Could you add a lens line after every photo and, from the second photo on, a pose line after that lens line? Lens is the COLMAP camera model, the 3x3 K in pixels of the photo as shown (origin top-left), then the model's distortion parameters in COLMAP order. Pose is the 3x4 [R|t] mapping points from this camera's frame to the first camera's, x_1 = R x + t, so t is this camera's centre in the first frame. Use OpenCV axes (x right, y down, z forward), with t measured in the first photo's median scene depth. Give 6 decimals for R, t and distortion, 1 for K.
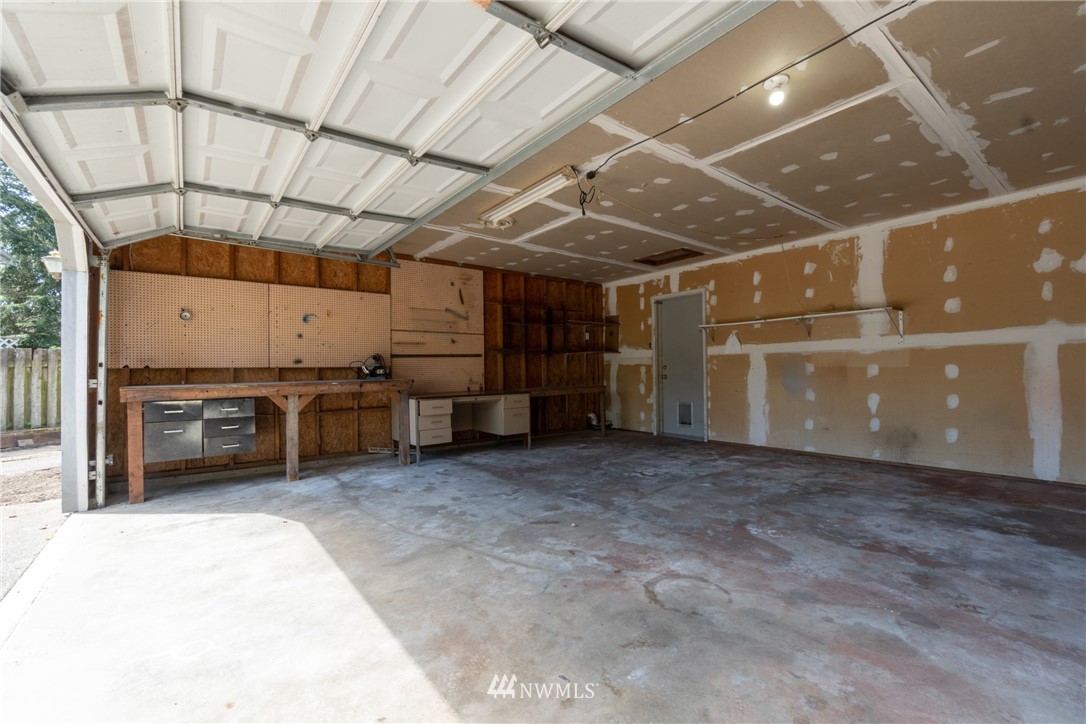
lens RADIAL K [[465.1, 0, 542.6], [0, 465.1, 365.0], [0, 0, 1]] dist [-0.003069, 0.000144]
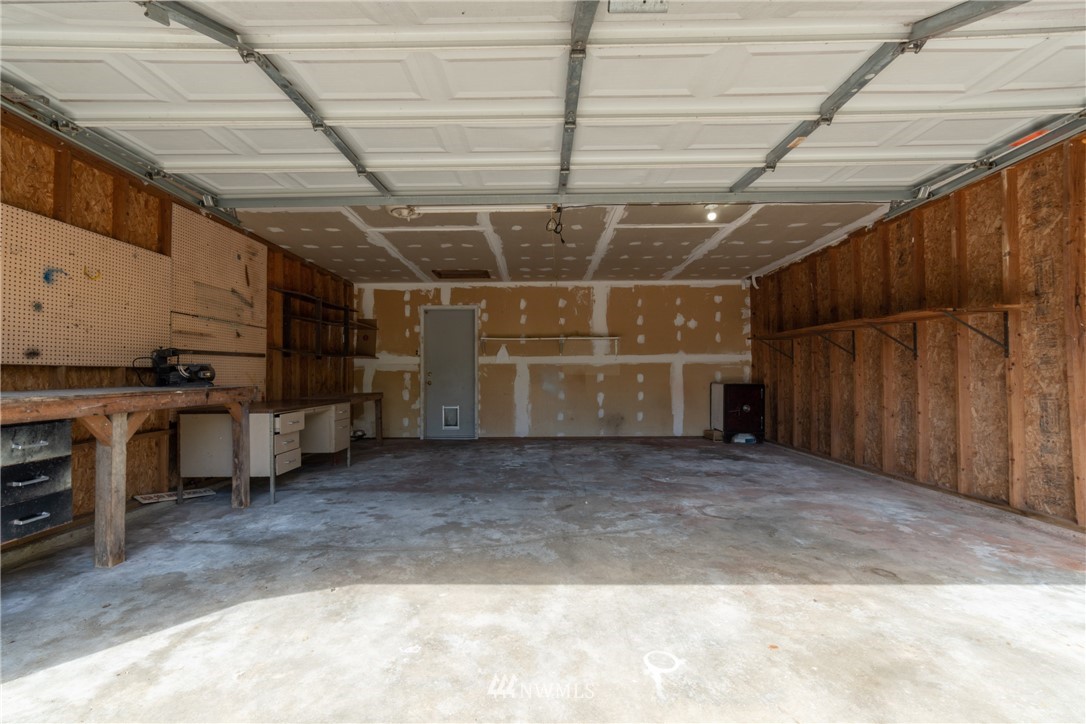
lens RADIAL K [[465.1, 0, 542.6], [0, 465.1, 365.0], [0, 0, 1]] dist [-0.003069, 0.000144]
pose [[0.616458, 0.027656, 0.786902, -0.558966], [-0.012115, 0.999598, -0.025641, 0.011576], [-0.787295, 0.006274, 0.616545, 0.201521]]
